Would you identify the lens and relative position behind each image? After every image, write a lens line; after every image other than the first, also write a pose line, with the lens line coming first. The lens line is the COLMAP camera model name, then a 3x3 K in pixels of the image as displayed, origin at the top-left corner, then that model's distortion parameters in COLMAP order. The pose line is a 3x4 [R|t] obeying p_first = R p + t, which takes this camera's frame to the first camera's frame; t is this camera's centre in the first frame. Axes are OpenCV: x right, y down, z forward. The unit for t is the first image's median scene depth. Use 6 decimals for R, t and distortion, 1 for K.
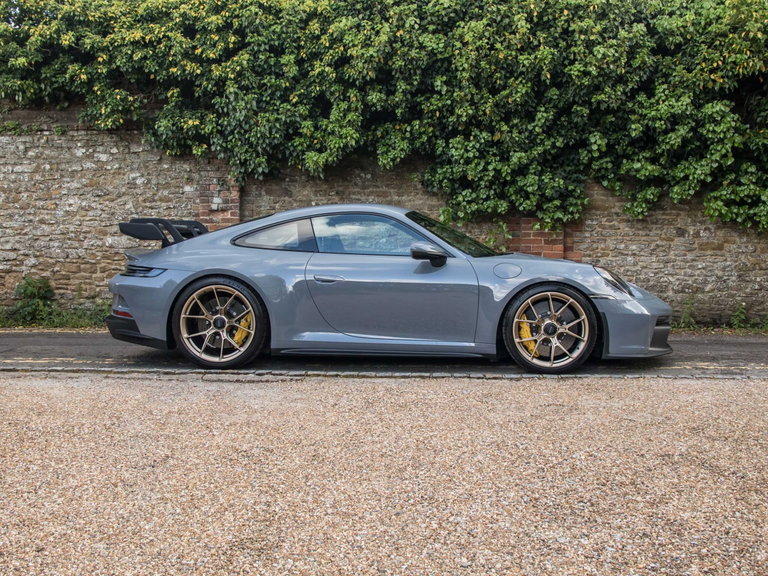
lens RADIAL K [[971.1, 0, 384.0], [0, 971.1, 287.8], [0, 0, 1]] dist [-0.083536, 0.000000]
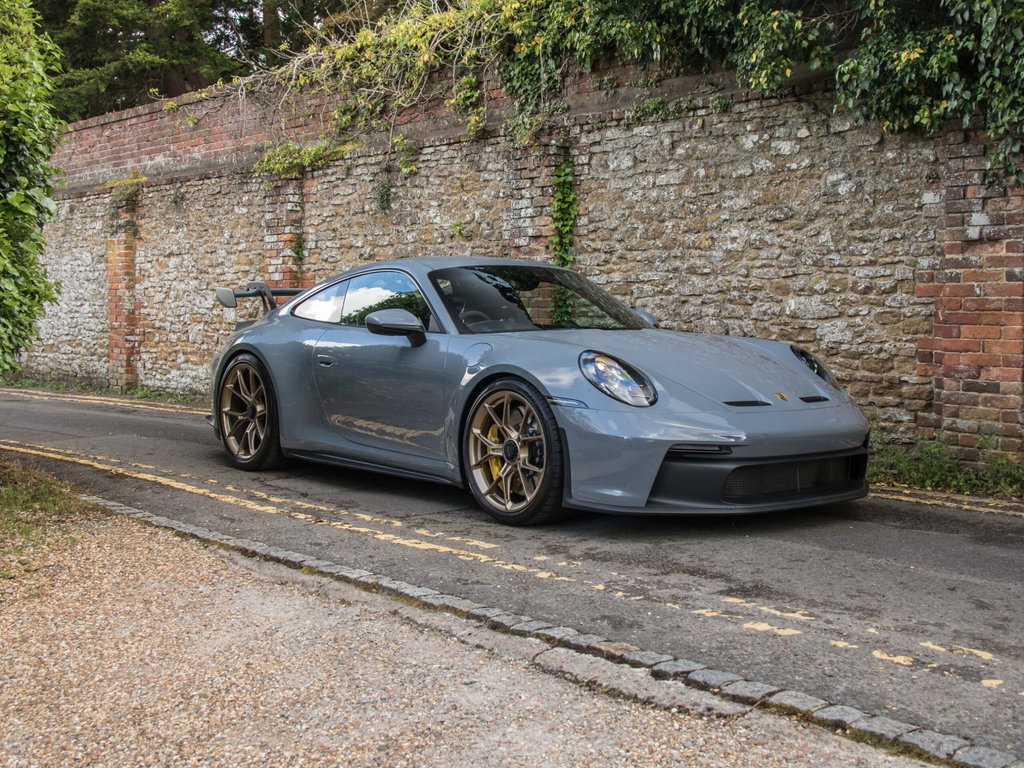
lens RADIAL K [[1294.8, 0, 511.9], [0, 1294.8, 385.6], [0, 0, 1]] dist [-0.083536, 0.000000]
pose [[0.624395, 0.046841, -0.779703, 0.173157], [-0.051118, 0.998511, 0.019050, -0.010260], [0.779434, 0.027962, 0.625859, 0.442972]]
